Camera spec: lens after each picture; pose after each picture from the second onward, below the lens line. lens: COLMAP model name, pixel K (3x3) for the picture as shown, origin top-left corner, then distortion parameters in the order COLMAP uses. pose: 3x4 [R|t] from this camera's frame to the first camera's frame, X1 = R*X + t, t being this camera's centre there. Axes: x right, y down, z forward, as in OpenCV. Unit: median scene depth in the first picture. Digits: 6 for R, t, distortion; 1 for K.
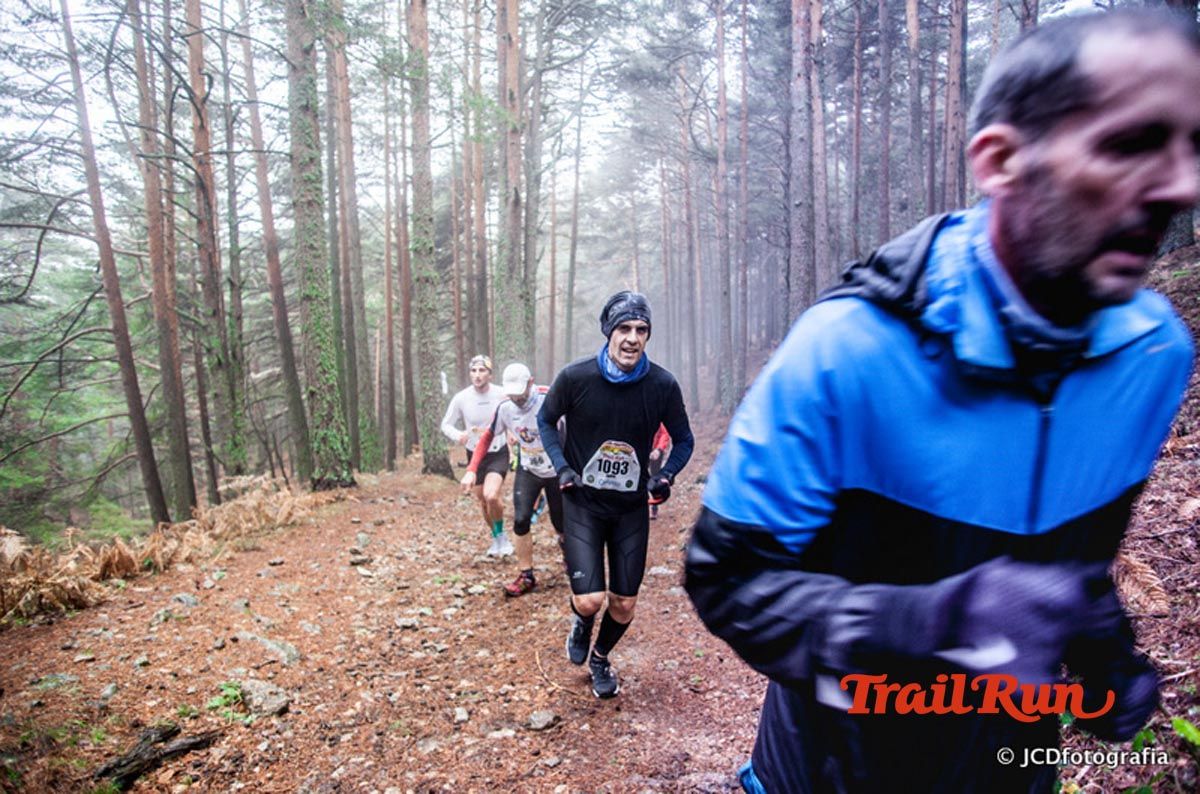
lens RADIAL K [[731.4, 0, 606.9], [0, 731.4, 403.7], [0, 0, 1]] dist [-0.093912, 0.050381]
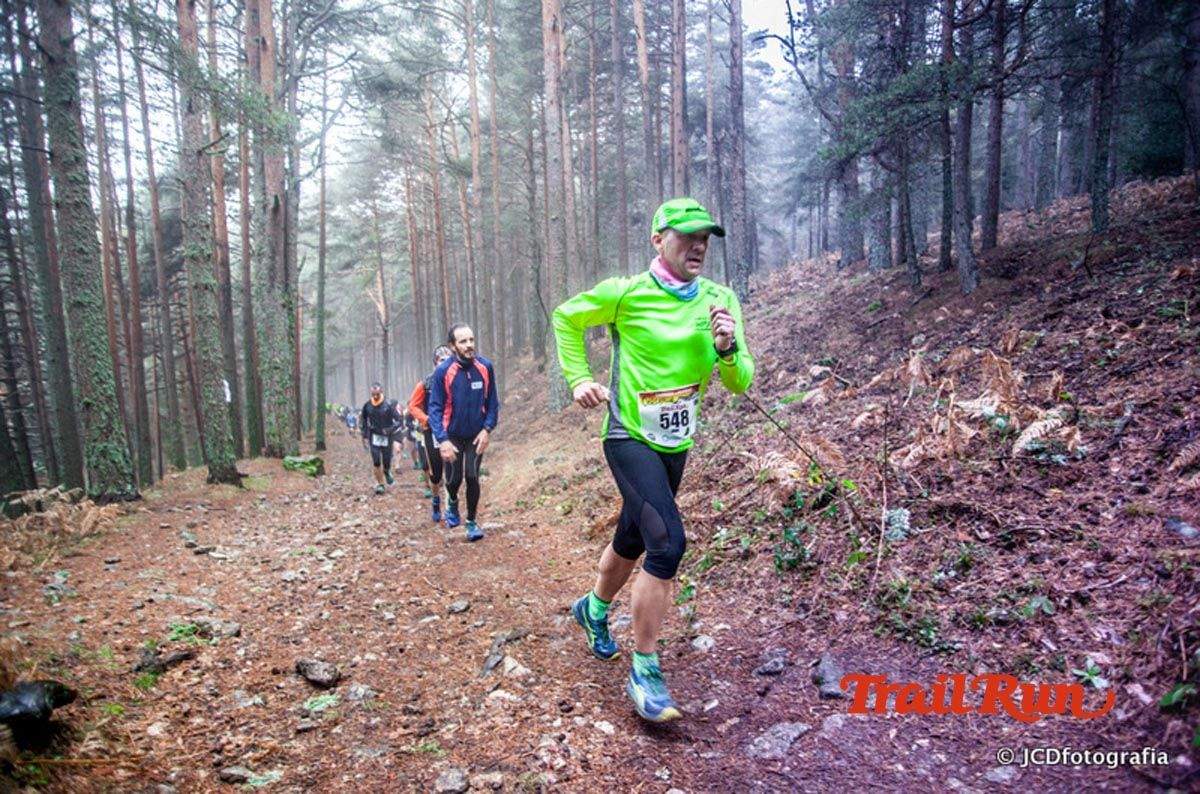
lens RADIAL K [[742.6, 0, 604.7], [0, 742.6, 406.1], [0, 0, 1]] dist [-0.095499, 0.055897]
pose [[0.940340, -0.048890, 0.336705, -0.173353], [0.053431, 0.998563, -0.004226, 0.055713], [-0.336015, 0.021964, 0.941601, -0.243993]]
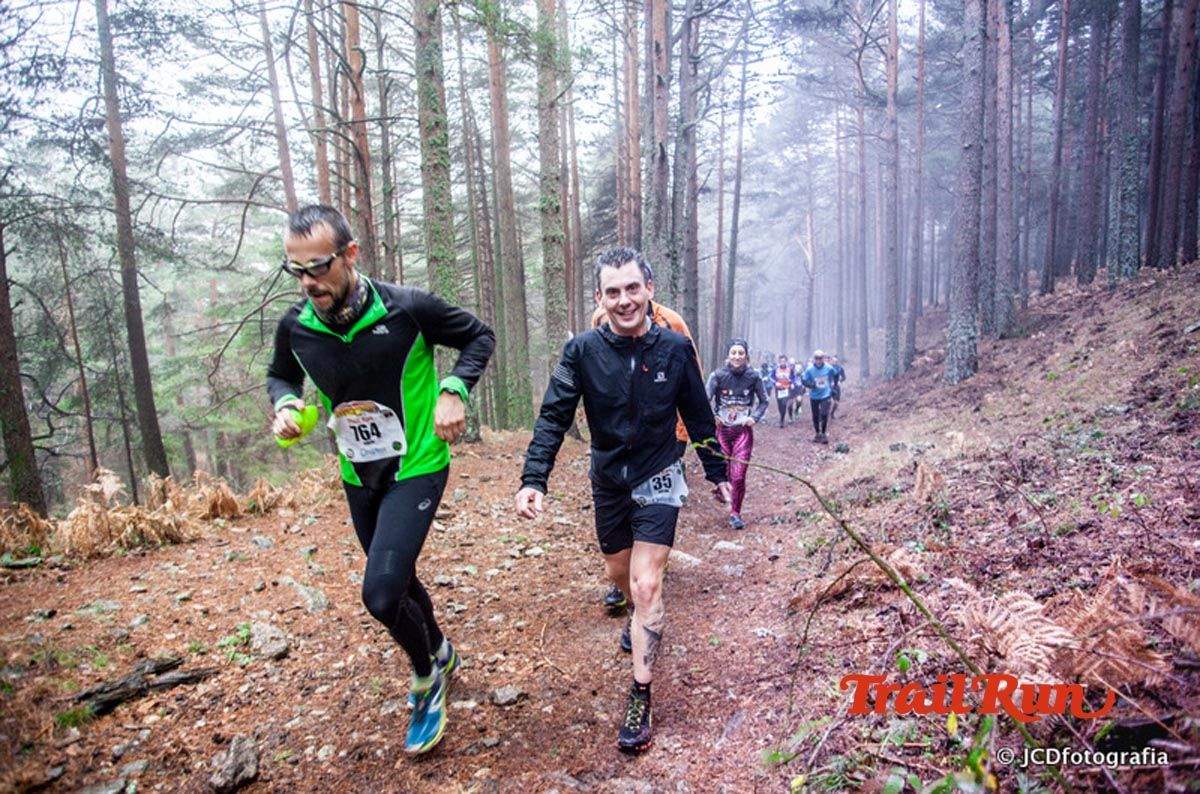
lens RADIAL K [[732.0, 0, 609.8], [0, 732.0, 402.7], [0, 0, 1]] dist [-0.096364, 0.056011]
pose [[0.970761, 0.026942, -0.238531, 0.164890], [-0.014629, 0.998474, 0.053242, -0.000840], [0.239601, -0.048196, 0.969674, 0.078289]]
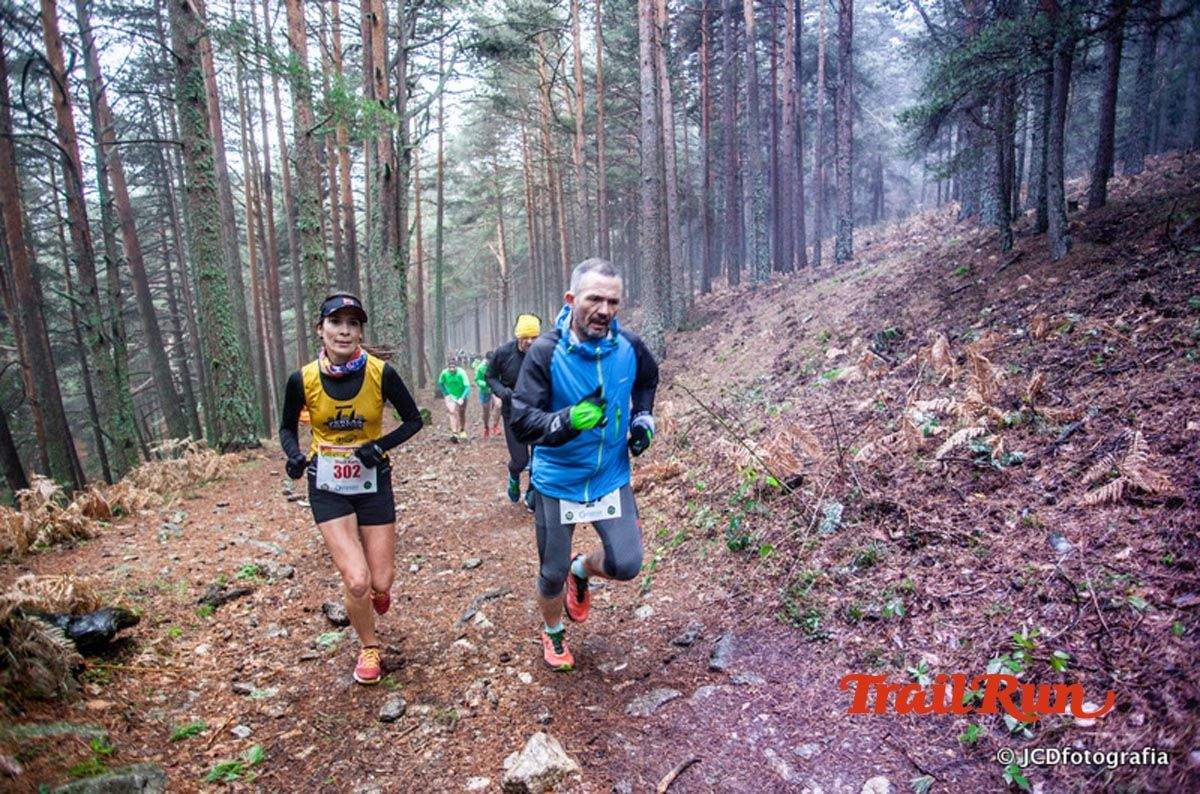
lens RADIAL K [[737.3, 0, 606.6], [0, 737.3, 405.1], [0, 0, 1]] dist [-0.094736, 0.054852]
pose [[0.983707, -0.048310, 0.173168, -0.036534], [0.038842, 0.997581, 0.057657, 0.013442], [-0.175535, -0.049991, 0.983203, -0.368441]]
